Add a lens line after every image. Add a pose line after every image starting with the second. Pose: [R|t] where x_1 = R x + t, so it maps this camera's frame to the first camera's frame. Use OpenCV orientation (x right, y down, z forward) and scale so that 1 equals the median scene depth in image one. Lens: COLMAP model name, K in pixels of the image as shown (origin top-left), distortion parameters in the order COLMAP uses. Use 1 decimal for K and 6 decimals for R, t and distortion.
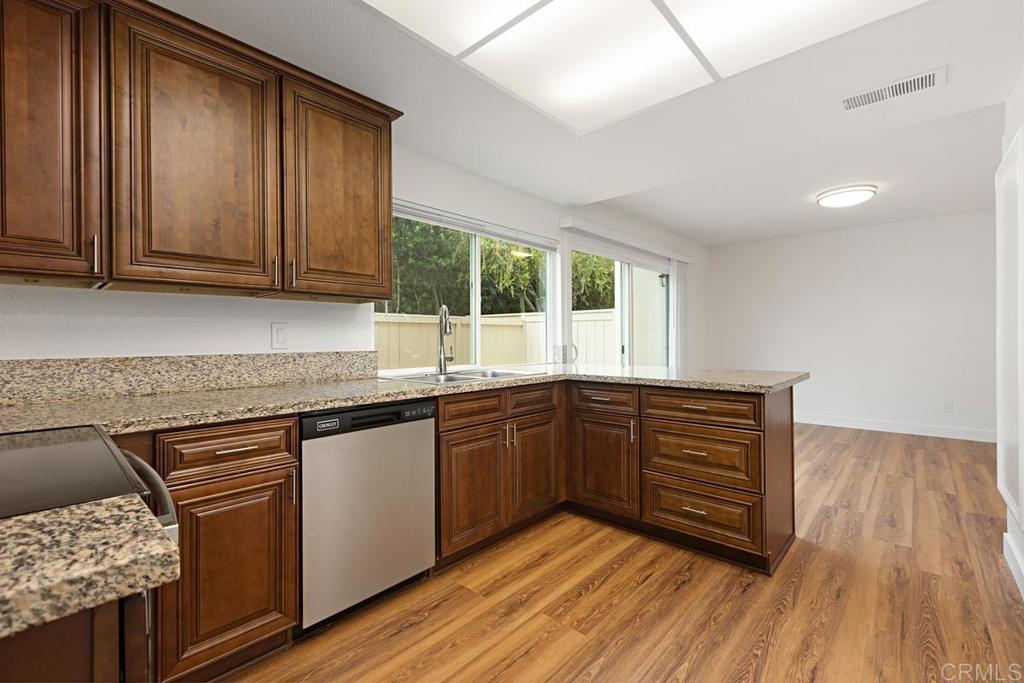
lens RADIAL K [[446.8, 0, 512.0], [0, 446.8, 341.5], [0, 0, 1]] dist [0.005772, -0.000161]
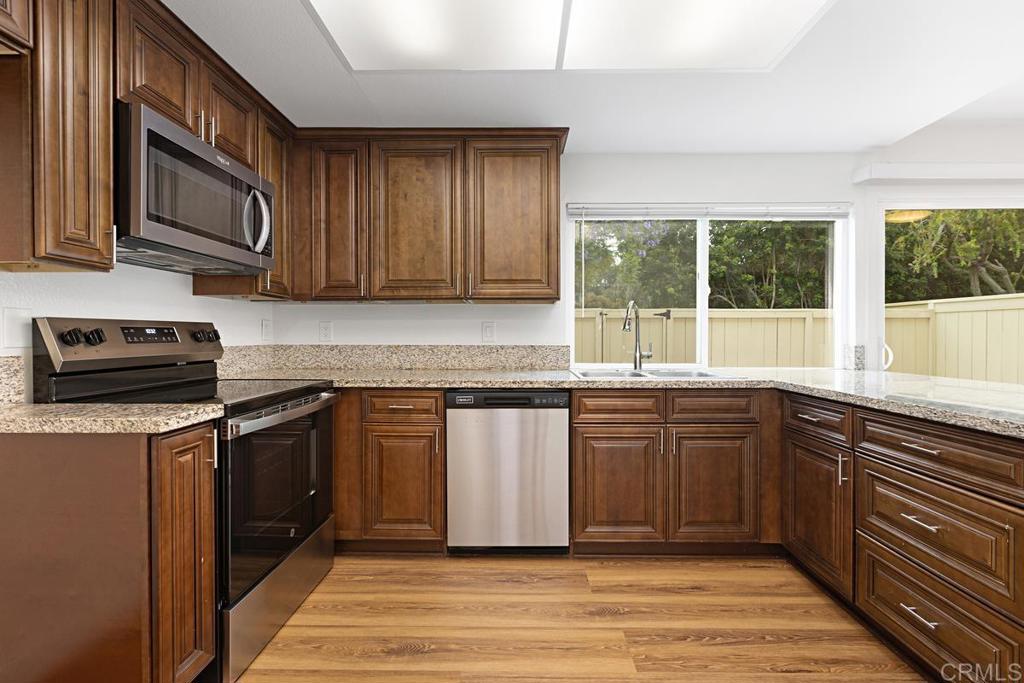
lens RADIAL K [[443.8, 0, 512.0], [0, 443.8, 341.5], [0, 0, 1]] dist [-0.000853, -0.000002]
pose [[0.663473, 0.015225, -0.748045, 0.516174], [-0.009520, 0.999884, 0.011908, -0.001195], [0.748139, -0.000779, 0.663541, 0.190609]]
